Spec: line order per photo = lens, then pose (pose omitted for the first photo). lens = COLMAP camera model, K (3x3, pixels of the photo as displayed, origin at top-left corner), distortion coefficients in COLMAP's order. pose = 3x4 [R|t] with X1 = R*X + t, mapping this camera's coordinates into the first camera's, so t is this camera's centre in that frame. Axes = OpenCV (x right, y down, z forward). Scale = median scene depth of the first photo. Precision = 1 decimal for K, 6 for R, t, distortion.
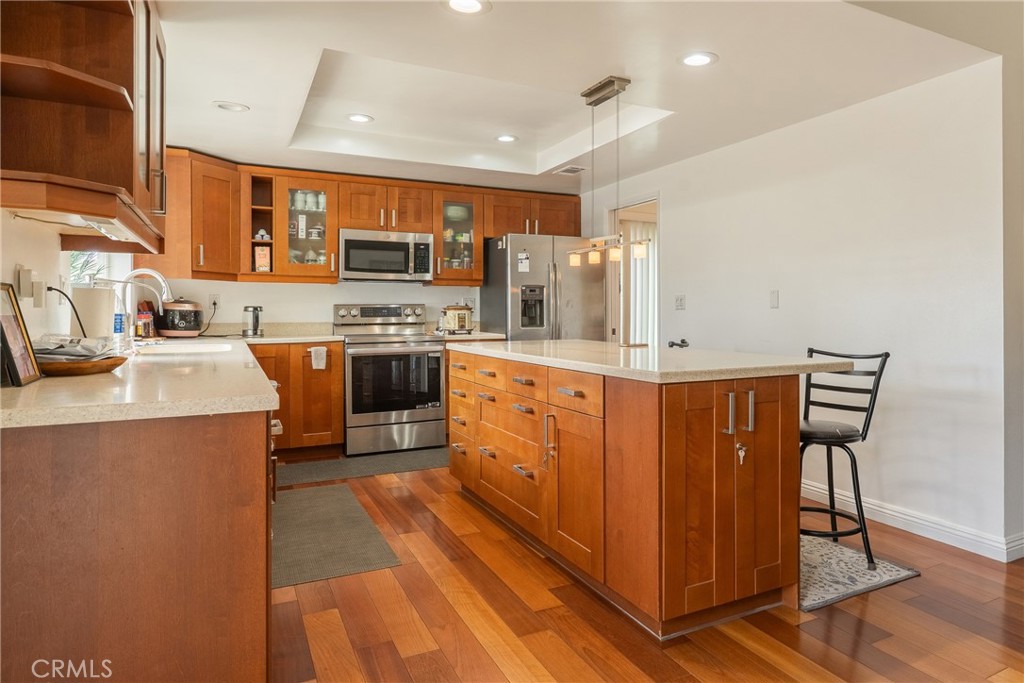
lens RADIAL K [[629.4, 0, 551.7], [0, 629.4, 313.8], [0, 0, 1]] dist [-0.002551, -0.000324]
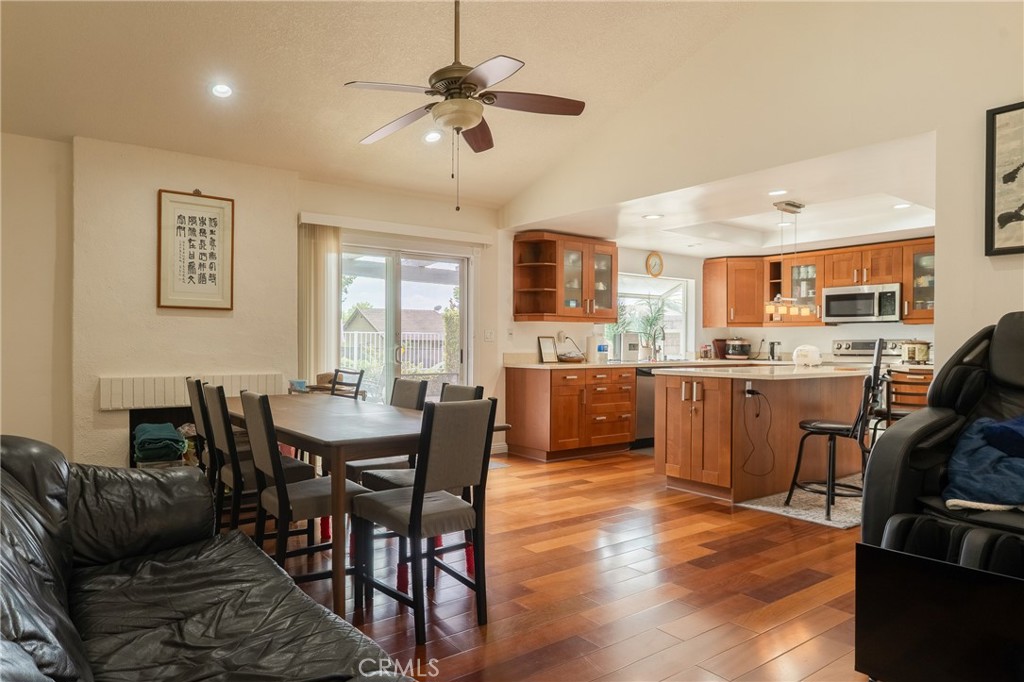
lens RADIAL K [[592.9, 0, 434.3], [0, 592.9, 345.7], [0, 0, 1]] dist [0.002918, 0.001301]
pose [[0.104681, 0.004480, -0.994496, 0.920732], [-0.006708, 0.999970, 0.003798, -0.001738], [0.994483, 0.006273, 0.104708, -0.033629]]
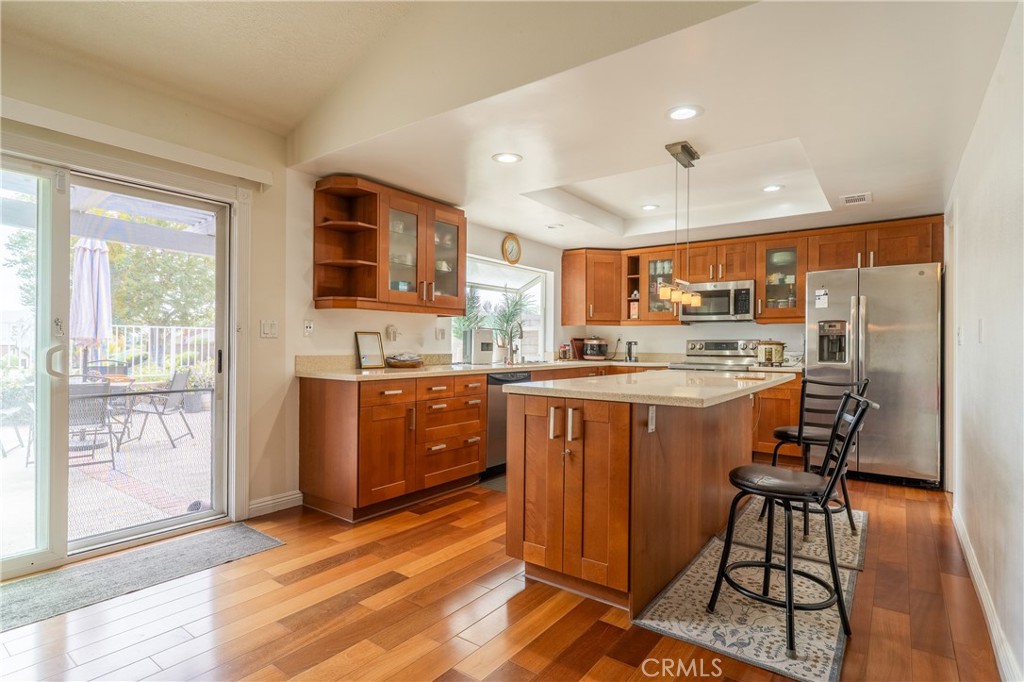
lens RADIAL K [[511.8, 0, 512.0], [0, 511.8, 341.0], [0, 0, 1]] dist [-0.001852, 0.000207]
pose [[0.439879, -0.000420, -0.898057, 0.491192], [-0.011473, 0.999916, -0.006088, -0.002238], [0.897984, 0.012981, 0.439837, 0.186985]]
